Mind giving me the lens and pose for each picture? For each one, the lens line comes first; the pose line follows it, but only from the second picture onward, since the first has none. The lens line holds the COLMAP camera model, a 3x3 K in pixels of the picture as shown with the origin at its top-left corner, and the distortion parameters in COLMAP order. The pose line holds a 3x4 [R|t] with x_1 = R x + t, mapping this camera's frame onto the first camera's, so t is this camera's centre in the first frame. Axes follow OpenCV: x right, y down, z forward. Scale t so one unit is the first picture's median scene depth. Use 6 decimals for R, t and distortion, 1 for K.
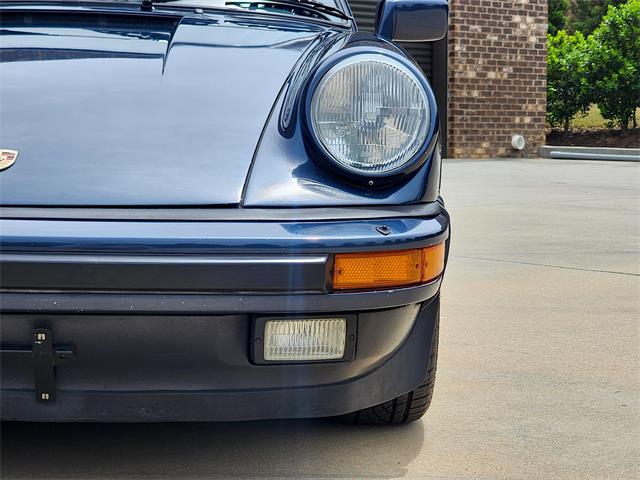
lens RADIAL K [[2436.6, 0, 320.1], [0, 2436.6, 240.2], [0, 0, 1]] dist [0.085882, 0.000000]
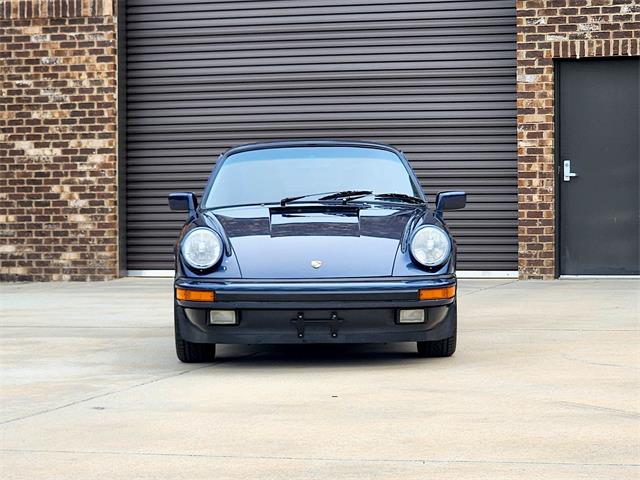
lens RADIAL K [[2436.6, 0, 315.5], [0, 2436.6, 239.9], [0, 0, 1]] dist [0.085882, 0.000000]
pose [[0.998766, -0.030951, -0.038846, -0.005256], [0.029438, 0.998808, -0.038944, 0.062288], [0.040005, 0.037753, 0.998486, -2.310297]]
